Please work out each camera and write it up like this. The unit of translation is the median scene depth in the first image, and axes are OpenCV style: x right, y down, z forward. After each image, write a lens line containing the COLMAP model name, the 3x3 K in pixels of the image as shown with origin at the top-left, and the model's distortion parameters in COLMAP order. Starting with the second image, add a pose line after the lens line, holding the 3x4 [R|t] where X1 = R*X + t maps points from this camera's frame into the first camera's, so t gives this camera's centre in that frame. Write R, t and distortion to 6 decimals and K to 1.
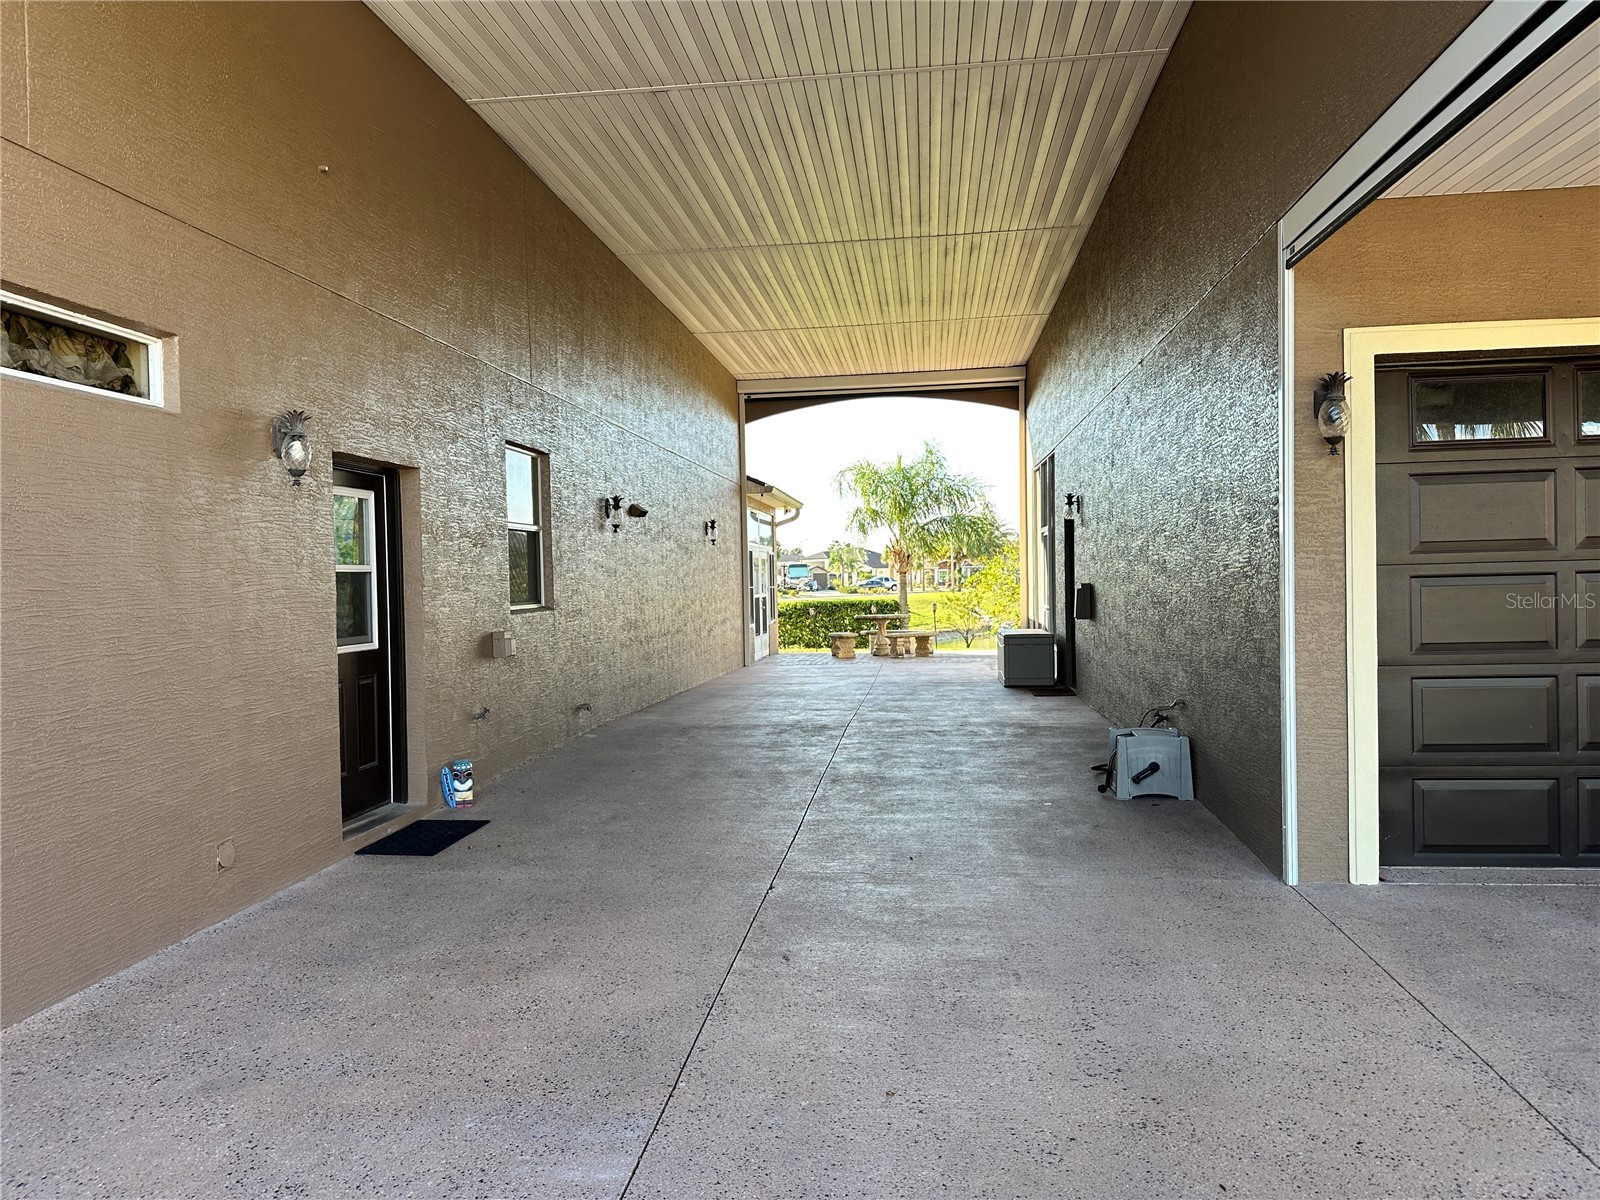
lens RADIAL K [[1120.2, 0, 794.1], [0, 1120.2, 597.1], [0, 0, 1]] dist [0.026806, -0.019230]
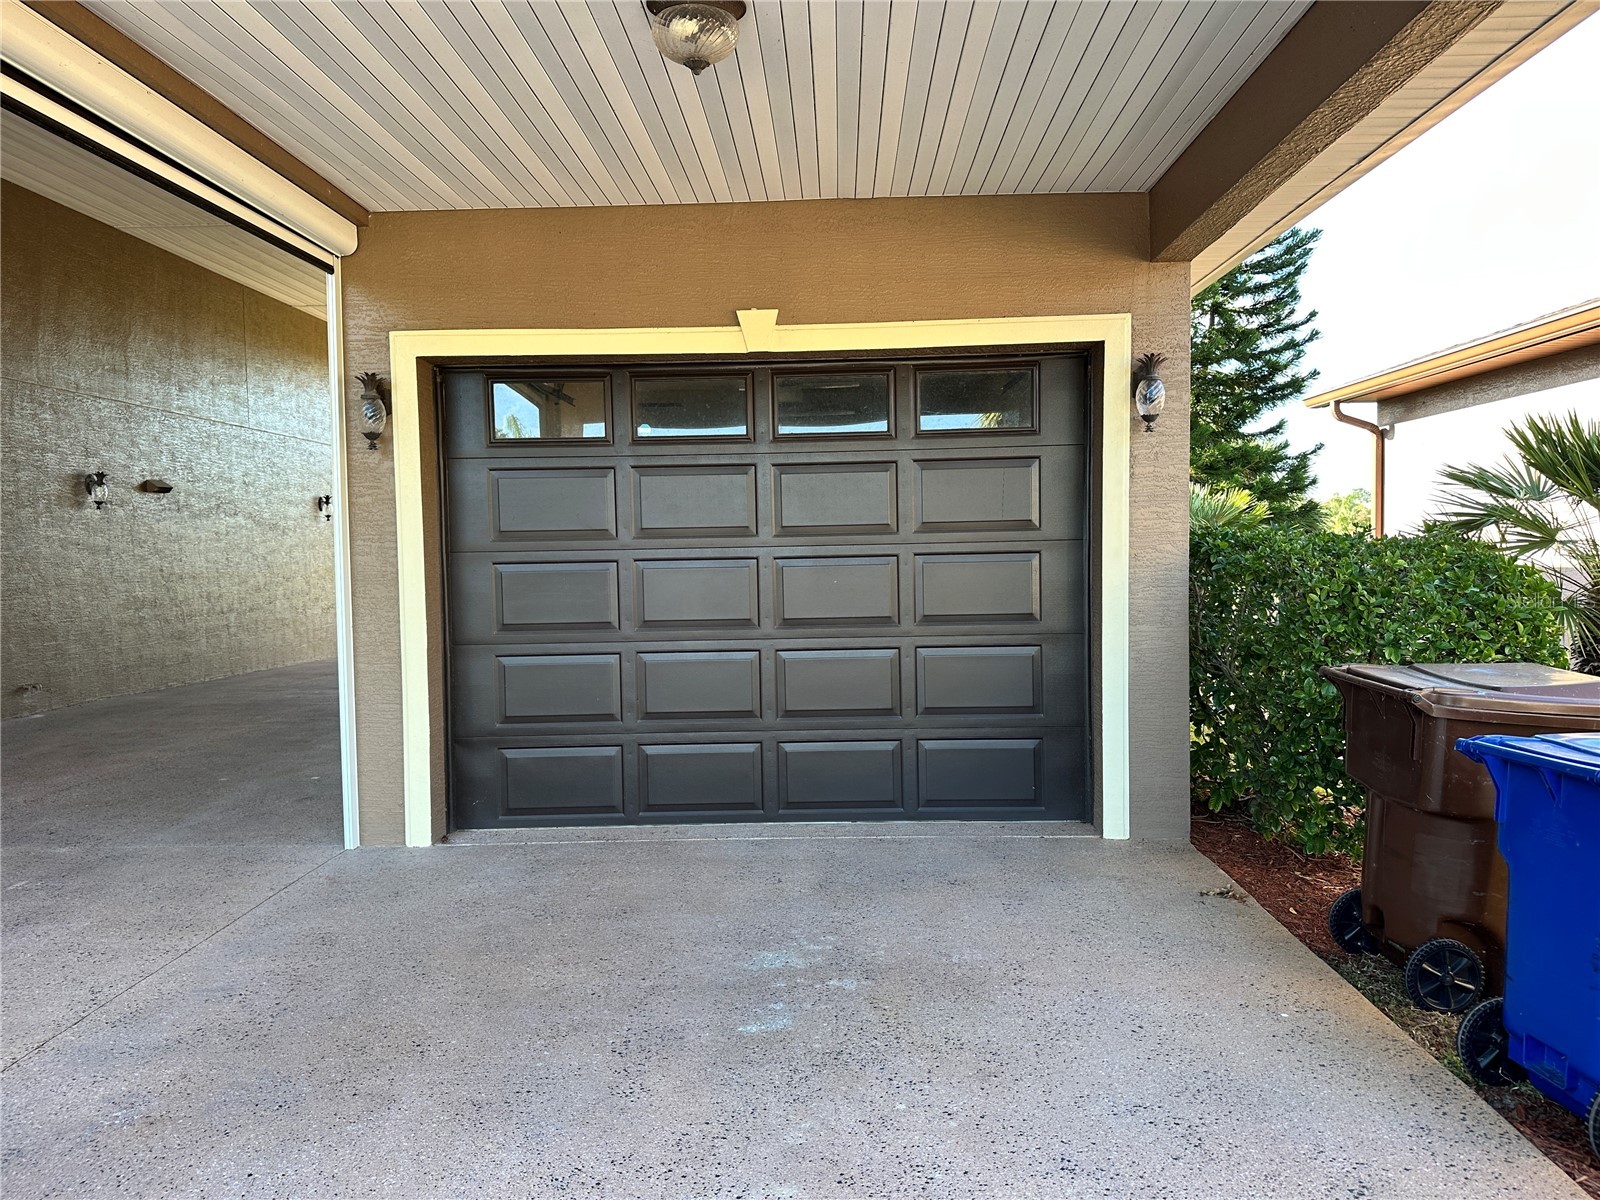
lens RADIAL K [[1120.2, 0, 806.9], [0, 1120.2, 602.5], [0, 0, 1]] dist [0.026806, -0.019230]
pose [[0.995766, 0.000560, 0.091917, 0.759932], [-0.003231, 0.999577, 0.028911, -0.012649], [-0.091862, -0.029086, 0.995347, -0.104834]]
